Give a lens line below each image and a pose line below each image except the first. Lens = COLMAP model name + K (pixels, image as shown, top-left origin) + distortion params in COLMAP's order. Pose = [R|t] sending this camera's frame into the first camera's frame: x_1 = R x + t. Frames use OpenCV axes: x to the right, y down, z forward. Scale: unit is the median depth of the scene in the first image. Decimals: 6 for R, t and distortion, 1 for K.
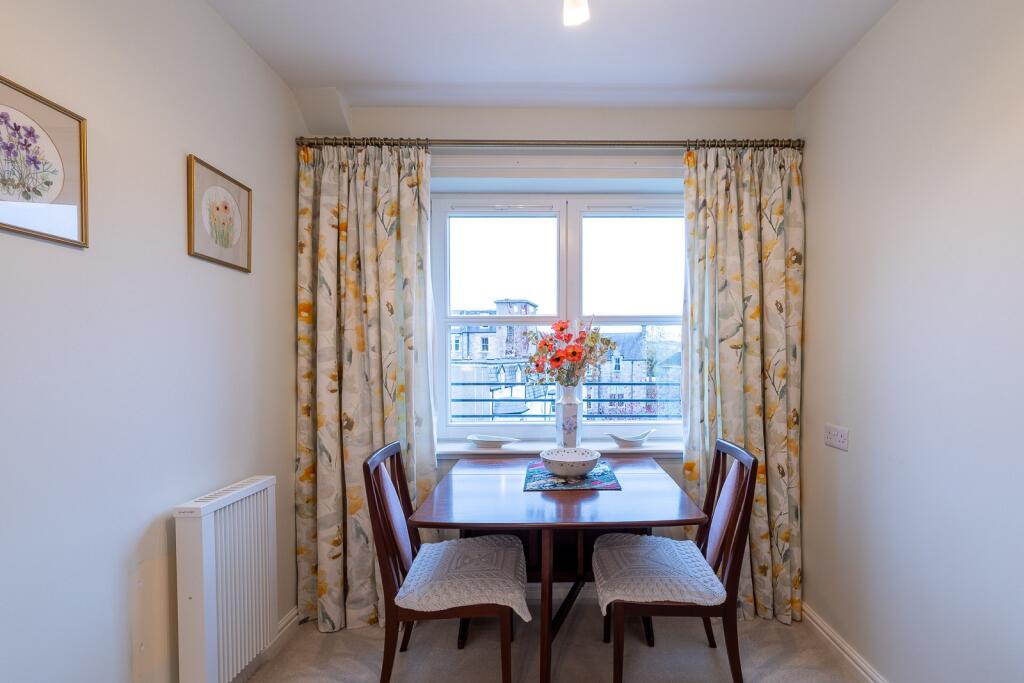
lens RADIAL K [[448.8, 0, 513.7], [0, 448.8, 340.9], [0, 0, 1]] dist [-0.002110, 0.001698]
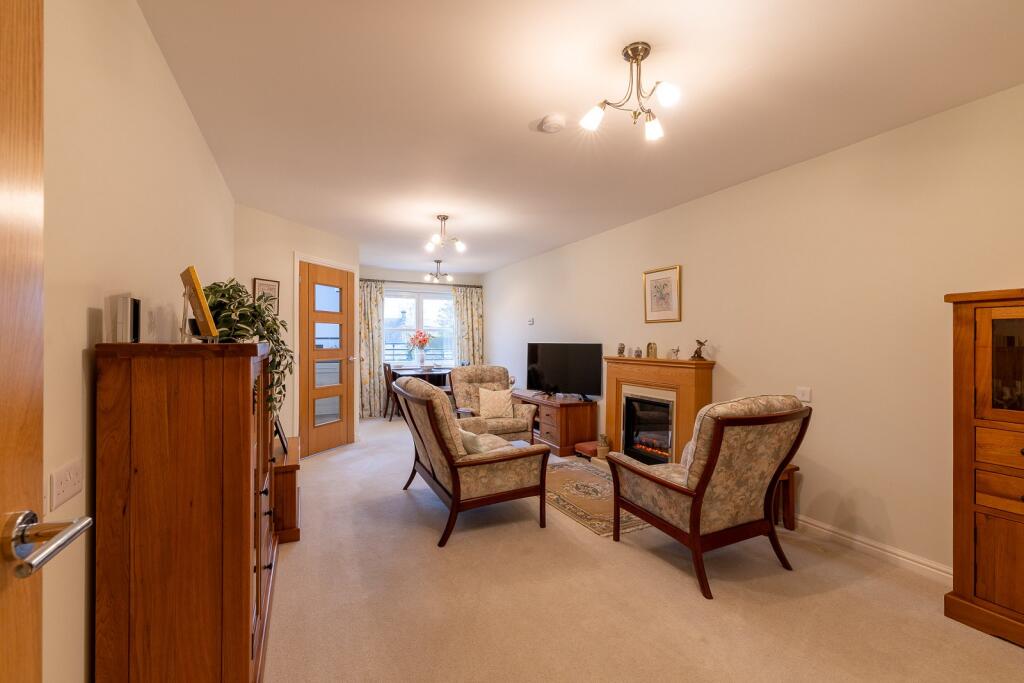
lens RADIAL K [[448.8, 0, 525.6], [0, 448.8, 342.8], [0, 0, 1]] dist [-0.002110, 0.001698]
pose [[0.887530, -0.000047, 0.460749, -0.835762], [0.009860, 0.999773, -0.018892, 0.128044], [-0.460644, 0.021311, 0.887329, -2.676223]]
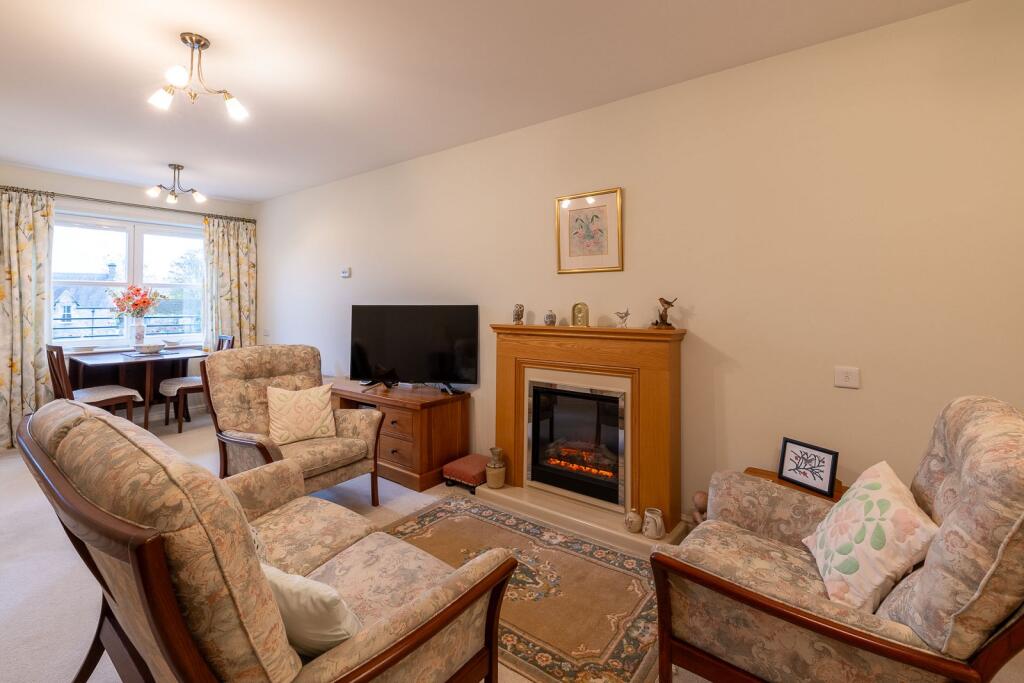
lens RADIAL K [[448.8, 0, 514.8], [0, 448.8, 293.9], [0, 0, 1]] dist [-0.002110, 0.001698]
pose [[0.588983, 0.015879, 0.807989, -0.580534], [0.023422, 0.999052, -0.036707, 0.112476], [-0.807806, 0.040545, 0.588053, -1.765305]]
